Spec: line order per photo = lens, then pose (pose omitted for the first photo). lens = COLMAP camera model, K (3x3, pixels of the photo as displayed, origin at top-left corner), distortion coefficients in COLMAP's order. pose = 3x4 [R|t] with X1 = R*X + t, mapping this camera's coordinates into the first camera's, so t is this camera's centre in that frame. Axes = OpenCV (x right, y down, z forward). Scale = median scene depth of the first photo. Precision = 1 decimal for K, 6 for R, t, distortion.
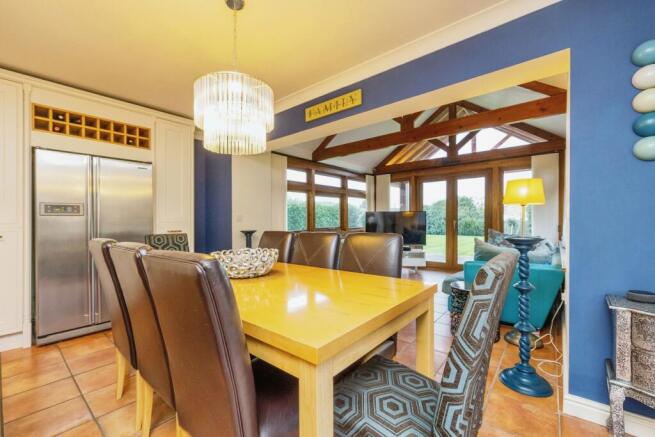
lens RADIAL K [[277.4, 0, 324.8], [0, 277.4, 224.5], [0, 0, 1]] dist [0.000684, 0.000188]
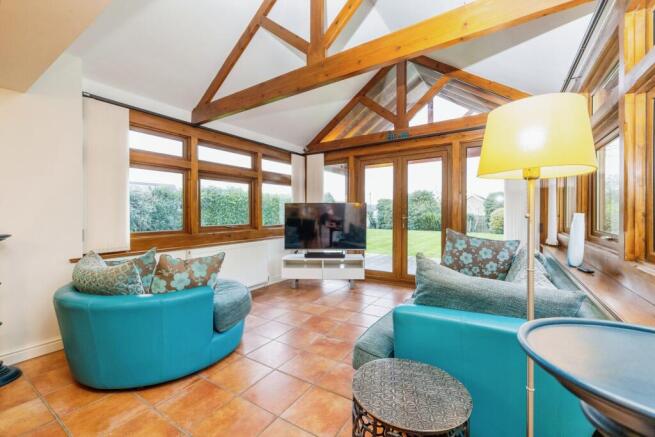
lens RADIAL K [[277.4, 0, 329.7], [0, 277.4, 213.0], [0, 0, 1]] dist [0.000684, 0.000188]
pose [[0.991244, 0.001457, 0.132038, 0.165106], [0.001072, 0.999817, -0.019079, -0.006986], [-0.132042, 0.019054, 0.991061, 0.275126]]
